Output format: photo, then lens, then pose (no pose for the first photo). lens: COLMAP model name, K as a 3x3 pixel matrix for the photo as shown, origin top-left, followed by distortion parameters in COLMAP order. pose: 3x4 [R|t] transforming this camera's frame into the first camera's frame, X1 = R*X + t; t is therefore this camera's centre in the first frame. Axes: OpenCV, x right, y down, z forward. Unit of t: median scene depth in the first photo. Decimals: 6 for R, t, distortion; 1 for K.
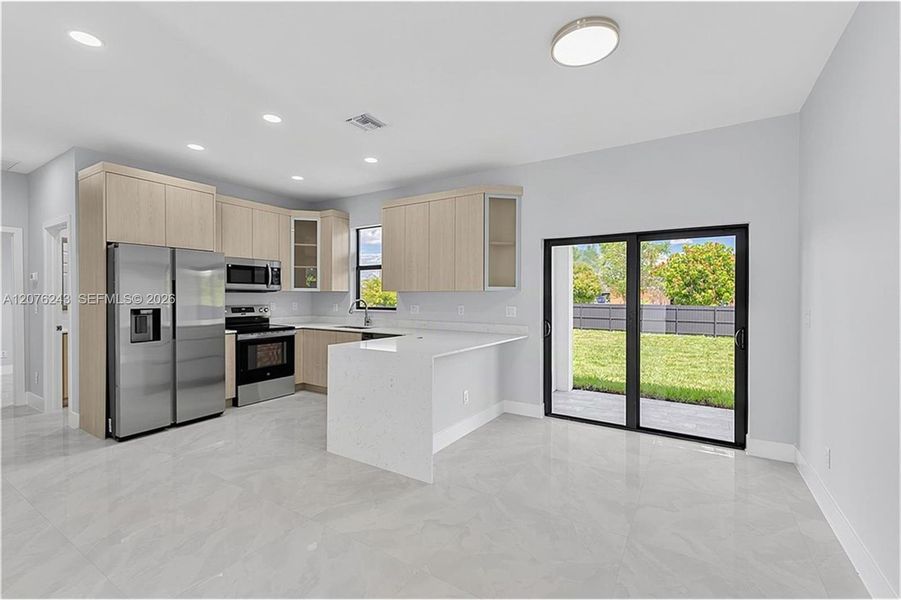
lens RADIAL K [[390.9, 0, 453.0], [0, 390.9, 298.5], [0, 0, 1]] dist [0.004785, -0.000610]
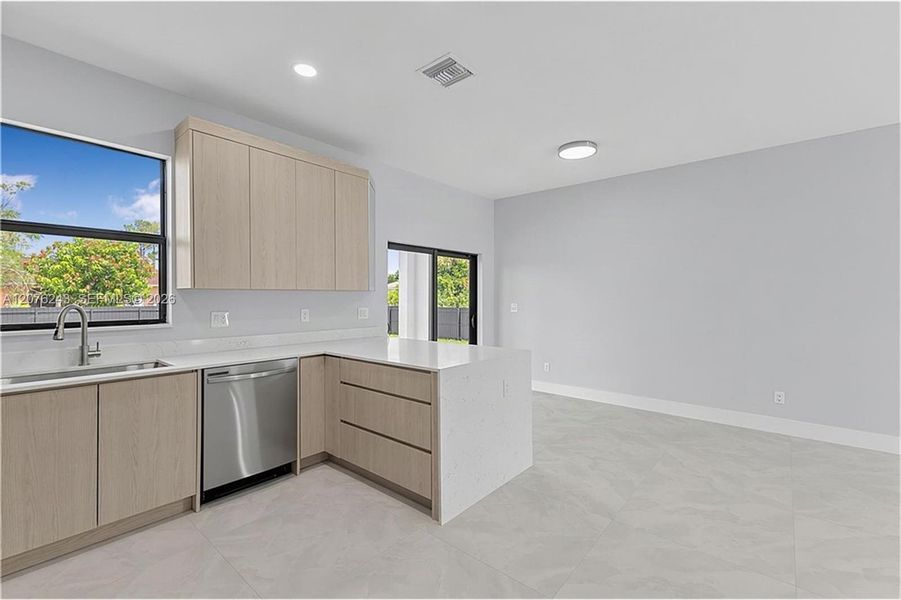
lens RADIAL K [[390.9, 0, 454.9], [0, 390.9, 298.8], [0, 0, 1]] dist [0.004785, -0.000610]
pose [[0.135368, -0.007819, 0.990765, -0.657557], [0.006100, 0.999956, 0.007058, -0.005179], [-0.990777, 0.005088, 0.135410, 0.589141]]
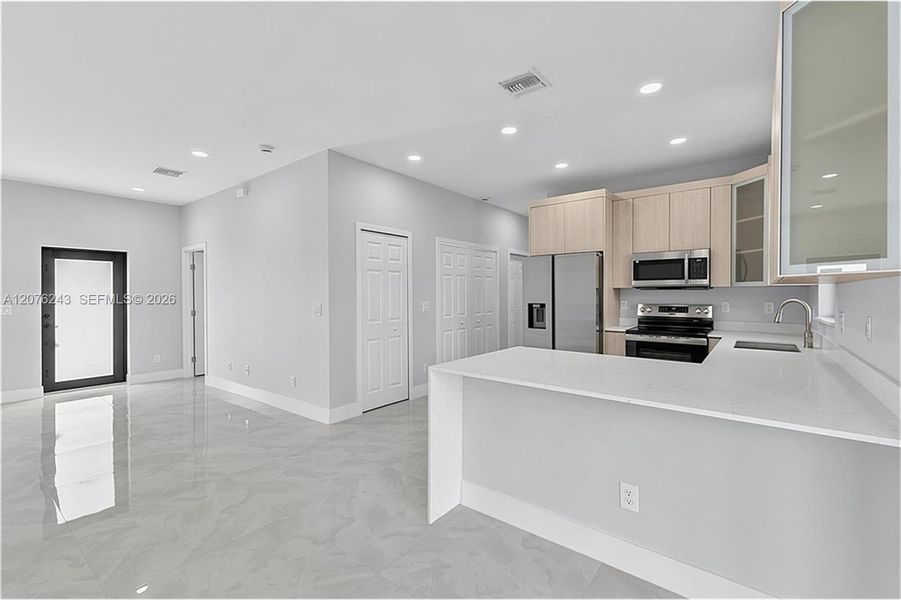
lens RADIAL K [[390.9, 0, 451.9], [0, 390.9, 296.1], [0, 0, 1]] dist [0.004785, -0.000610]
pose [[-0.102997, 0.003101, -0.994677, 0.414466], [-0.005182, 0.999980, 0.003654, -0.001603], [0.994668, 0.005530, -0.102979, 0.625423]]
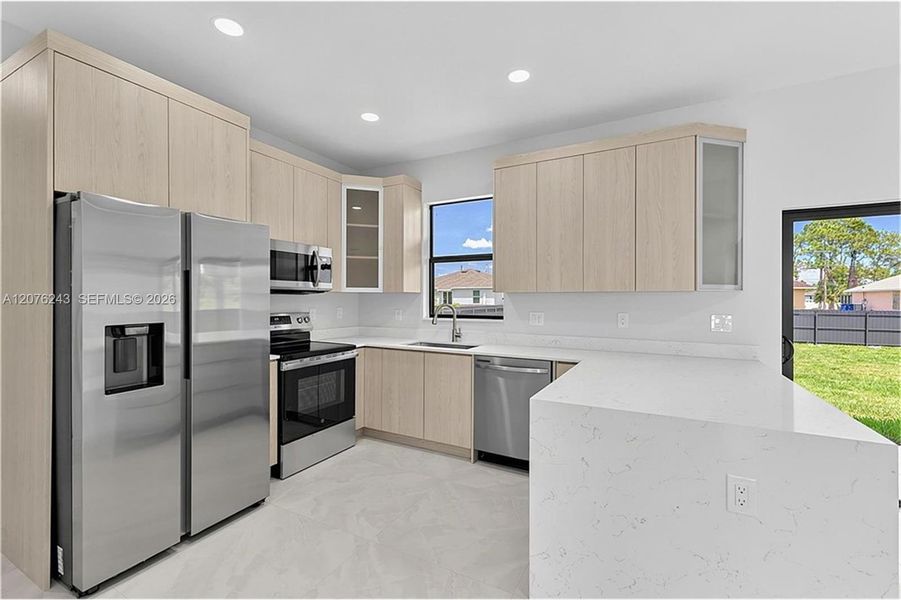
lens RADIAL K [[390.9, 0, 455.0], [0, 390.9, 299.2], [0, 0, 1]] dist [0.004785, -0.000610]
pose [[0.997544, -0.001043, 0.070033, -0.297406], [0.001385, 0.999987, -0.004844, -0.003244], [-0.070027, 0.004929, 0.997533, 0.338934]]
